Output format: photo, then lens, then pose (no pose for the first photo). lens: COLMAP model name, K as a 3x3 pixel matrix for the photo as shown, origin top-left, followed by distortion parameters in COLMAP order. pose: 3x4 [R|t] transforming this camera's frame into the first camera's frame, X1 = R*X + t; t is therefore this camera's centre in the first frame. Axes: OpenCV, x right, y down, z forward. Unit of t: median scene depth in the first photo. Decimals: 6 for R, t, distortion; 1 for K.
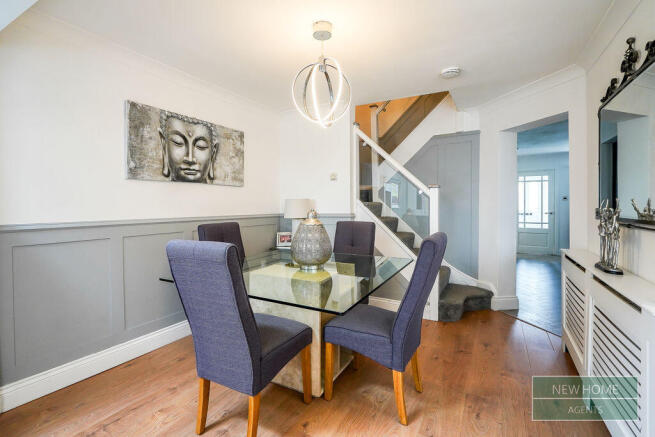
lens RADIAL K [[300.9, 0, 327.5], [0, 300.9, 218.5], [0, 0, 1]] dist [-0.000125, 0.000067]
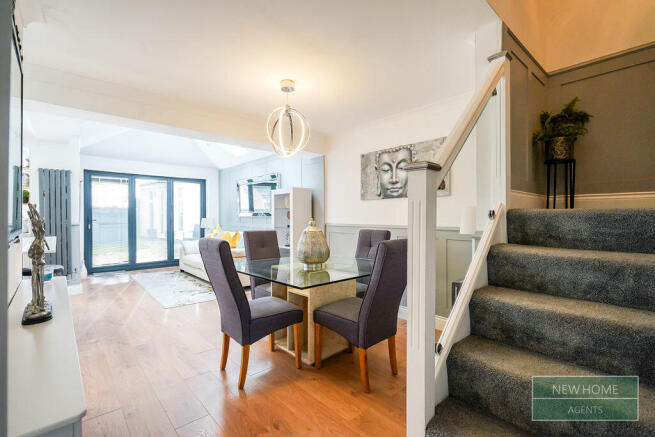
lens RADIAL K [[301.1, 0, 317.4], [0, 301.1, 218.9], [0, 0, 1]] dist [0.000285, 0.000013]
pose [[-0.339706, 0.012574, -0.940448, 0.893059], [-0.040593, 0.998783, 0.028017, -0.056420], [0.939655, 0.047693, -0.338782, 1.174072]]
